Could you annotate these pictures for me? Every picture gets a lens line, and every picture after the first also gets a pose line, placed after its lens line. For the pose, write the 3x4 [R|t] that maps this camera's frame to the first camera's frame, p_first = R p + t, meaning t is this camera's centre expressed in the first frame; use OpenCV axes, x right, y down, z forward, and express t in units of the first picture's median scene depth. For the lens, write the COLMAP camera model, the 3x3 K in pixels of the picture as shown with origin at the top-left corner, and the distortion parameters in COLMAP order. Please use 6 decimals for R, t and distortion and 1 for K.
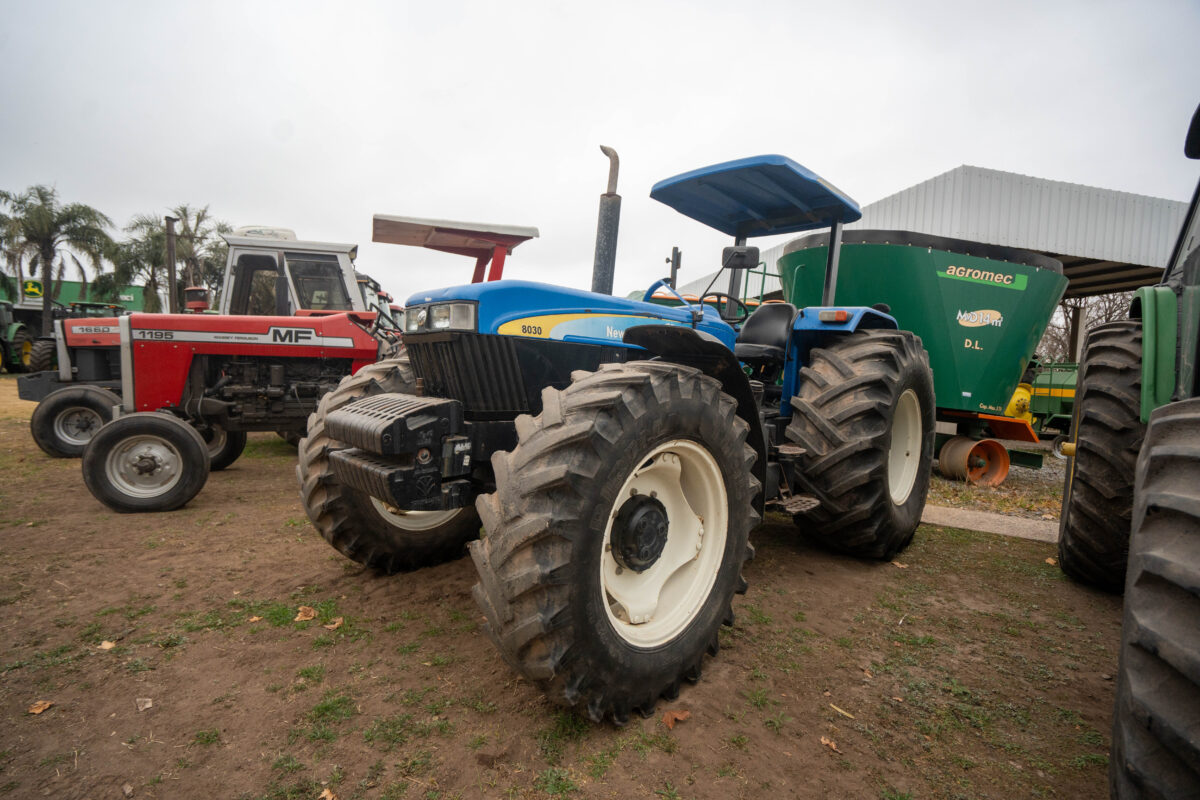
lens RADIAL K [[546.4, 0, 597.3], [0, 546.4, 397.1], [0, 0, 1]] dist [-0.058427, 0.022049]
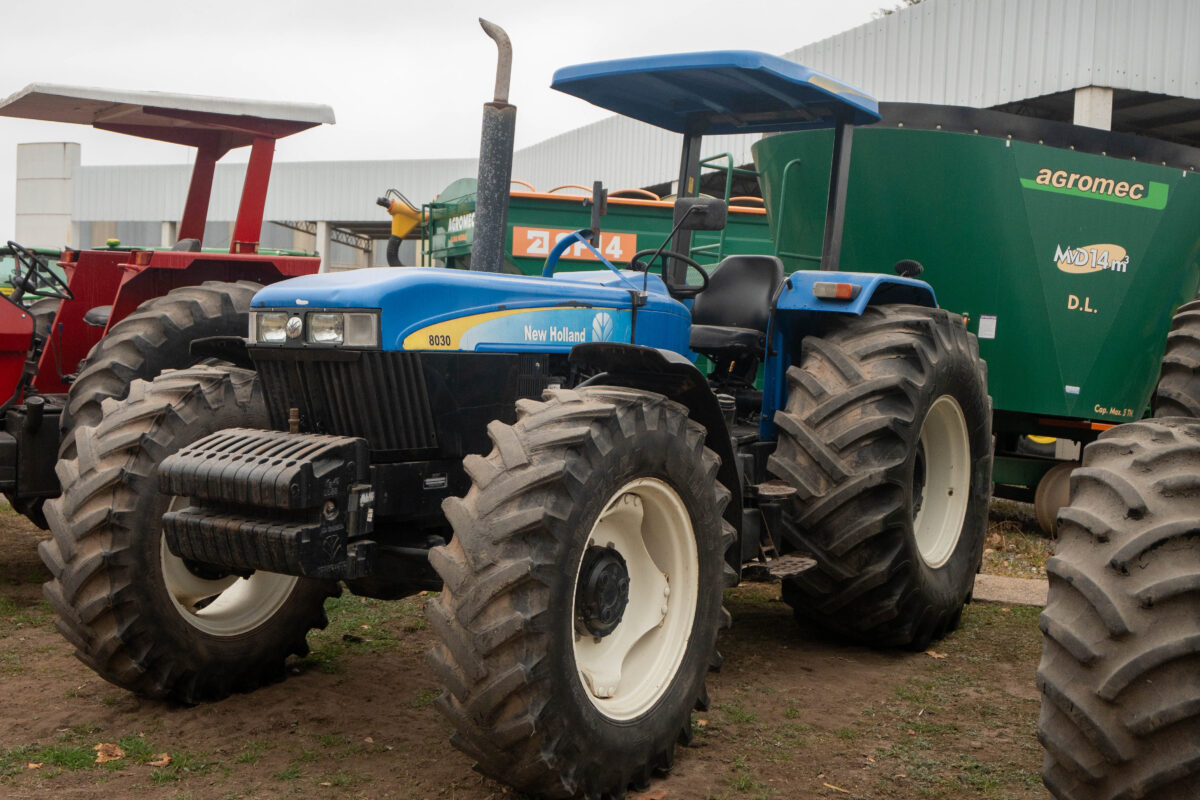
lens RADIAL K [[1351.9, 0, 599.7], [0, 1351.9, 382.4], [0, 0, 1]] dist [0.016064, 0.013571]
pose [[0.979422, -0.020392, 0.200792, -0.207407], [0.020915, 0.999781, -0.000483, -0.044066], [-0.200738, 0.004673, 0.979634, -0.649534]]
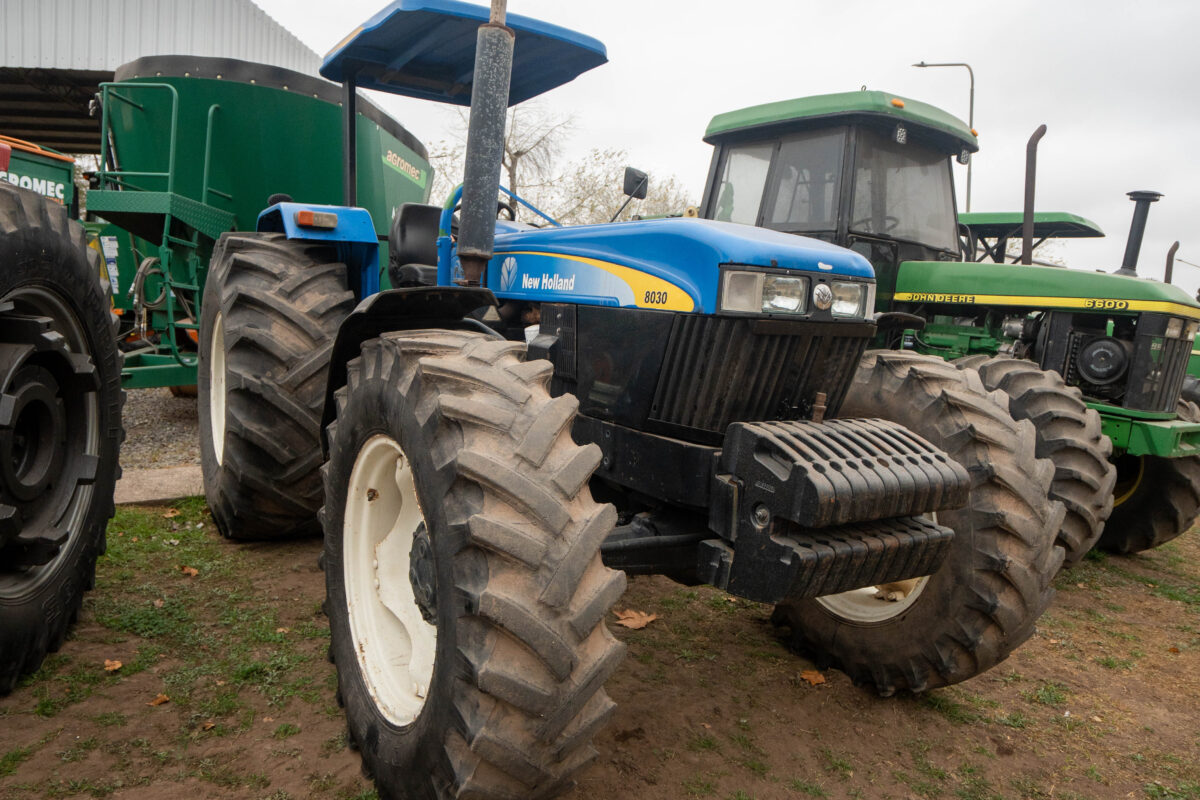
lens RADIAL K [[819.2, 0, 593.3], [0, 819.2, 411.6], [0, 0, 1]] dist [-0.055375, 0.025168]
pose [[0.239166, -0.153898, 0.958705, -0.938388], [-0.018690, 0.986447, 0.163014, -0.117872], [-0.970799, -0.056906, 0.233049, 0.743417]]
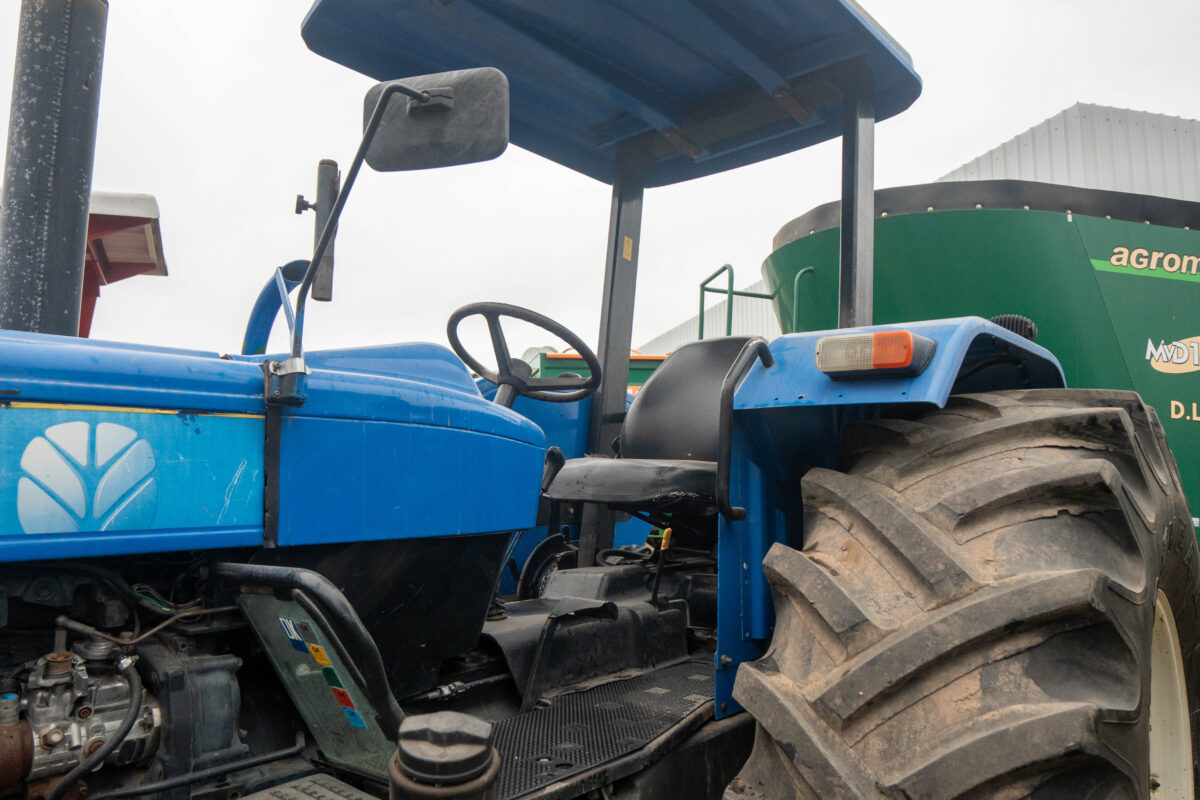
lens RADIAL K [[819.2, 0, 593.3], [0, 819.2, 411.6], [0, 0, 1]] dist [-0.055375, 0.025168]
pose [[0.996844, -0.054649, 0.057579, 0.296979], [0.061456, 0.990380, -0.123981, -0.084642], [-0.050249, 0.127129, 0.990613, 0.652751]]
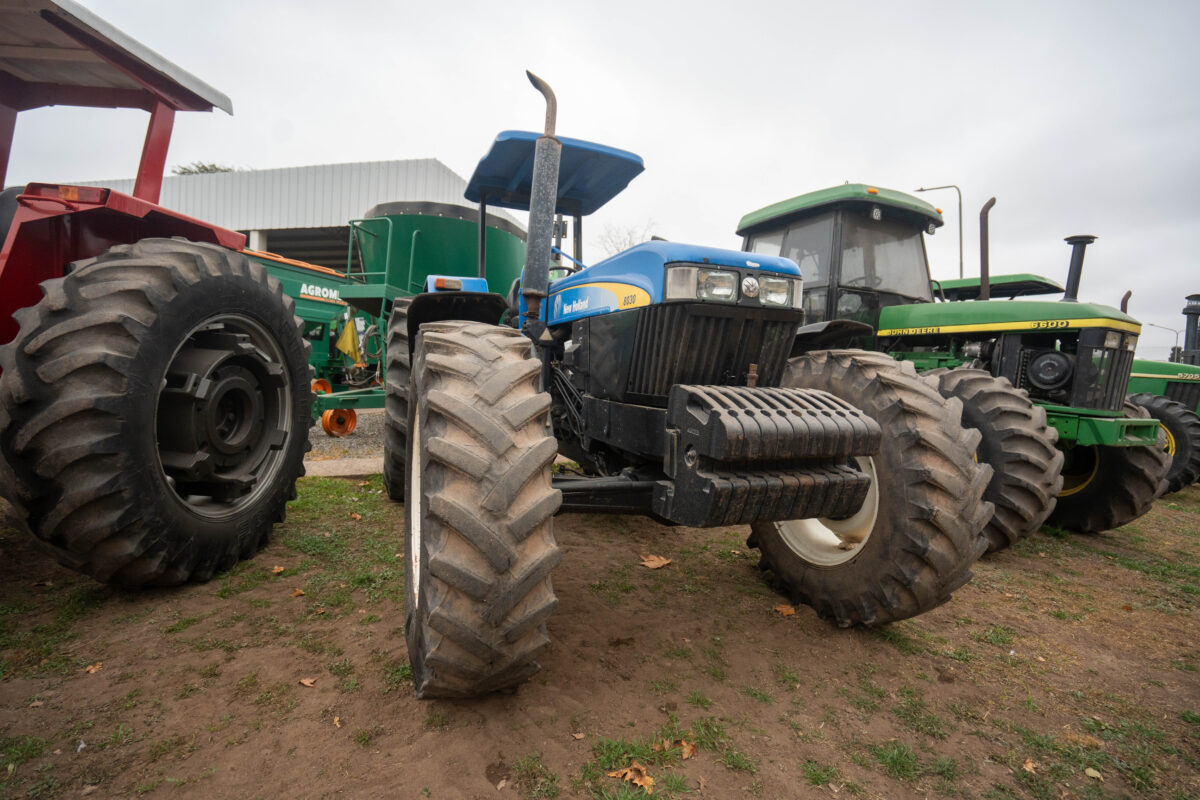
lens RADIAL K [[546.4, 0, 597.3], [0, 546.4, 397.1], [0, 0, 1]] dist [-0.058427, 0.022049]
pose [[0.415856, -0.074300, 0.906390, -0.821895], [0.010972, 0.996994, 0.076693, -0.036306], [-0.909364, -0.021949, 0.415421, 0.629864]]
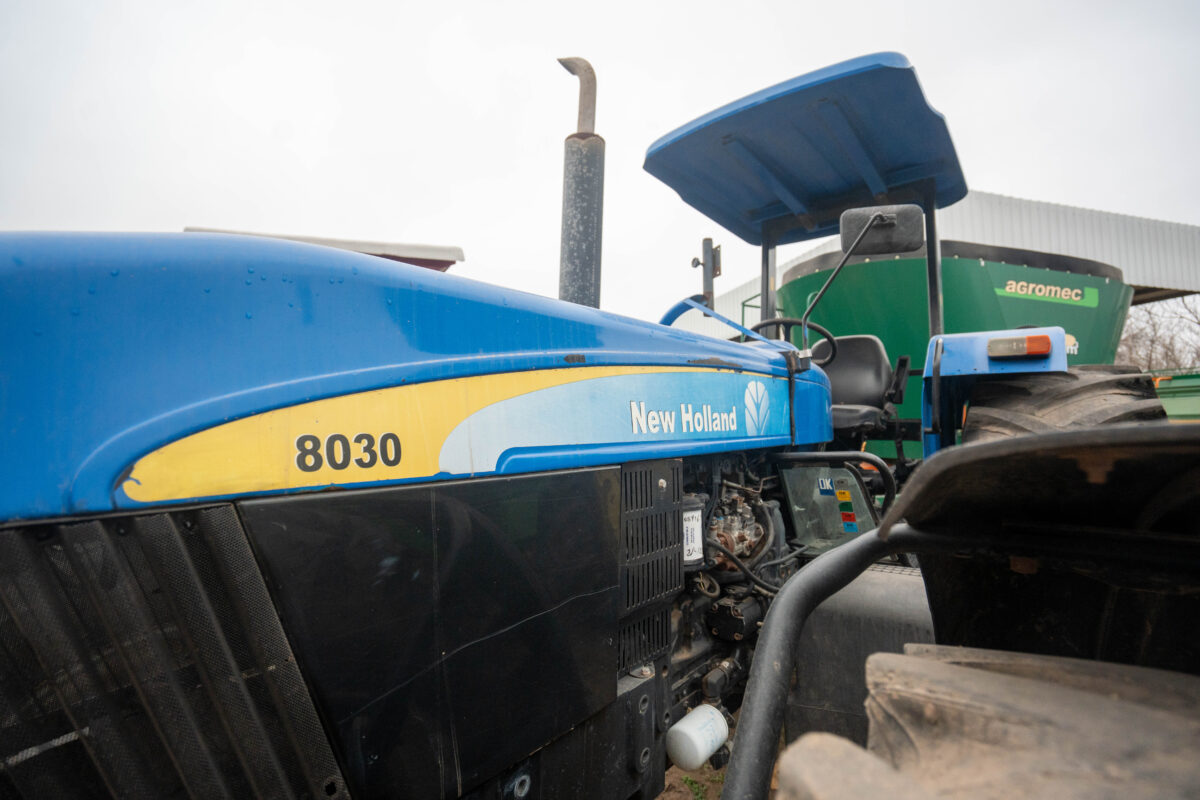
lens RADIAL K [[546.4, 0, 597.3], [0, 546.4, 397.1], [0, 0, 1]] dist [-0.058427, 0.022049]
pose [[0.993942, -0.062471, 0.090428, -0.027584], [0.071234, 0.992716, -0.097165, -0.086181], [-0.083699, 0.103018, 0.991152, 0.567829]]
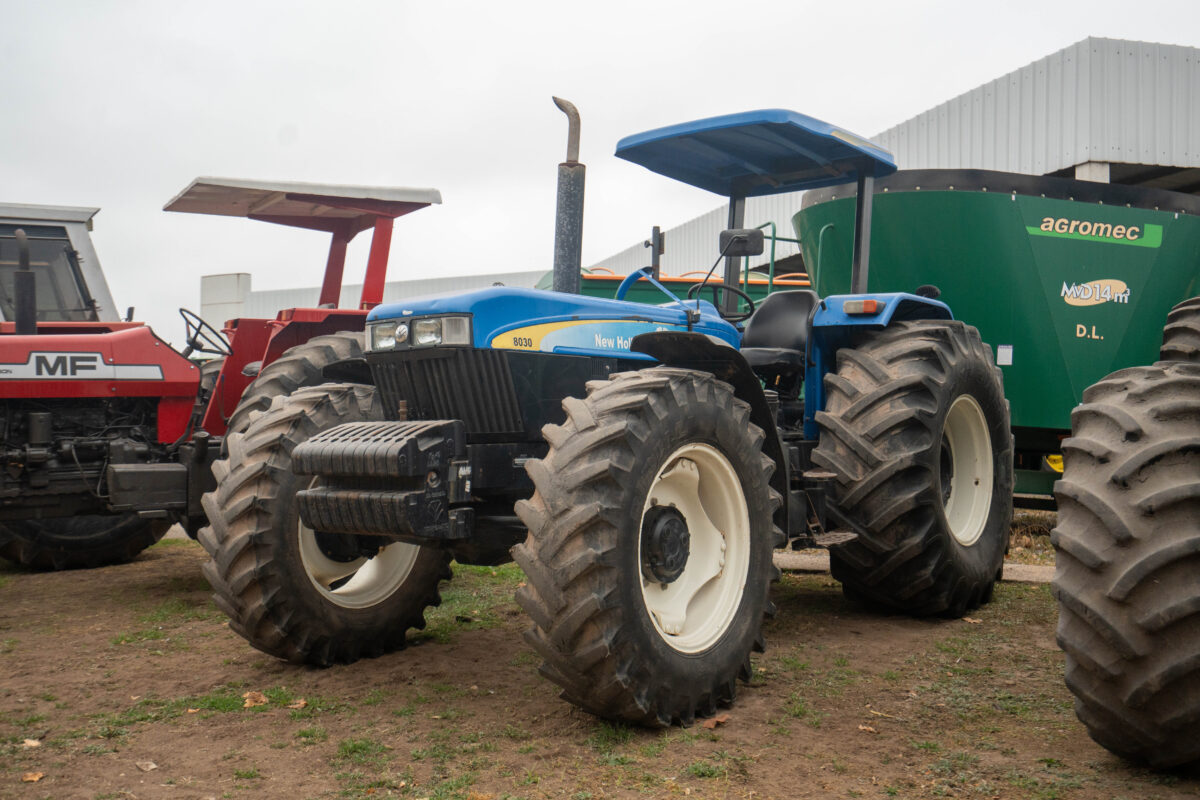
lens RADIAL K [[1129.0, 0, 599.6], [0, 1129.0, 381.1], [0, 0, 1]] dist [0.067932, 0.023361]
pose [[0.990137, -0.048365, 0.131489, -0.179914], [0.058703, 0.995384, -0.075923, 0.067135], [-0.127210, 0.082893, 0.988406, -0.634460]]
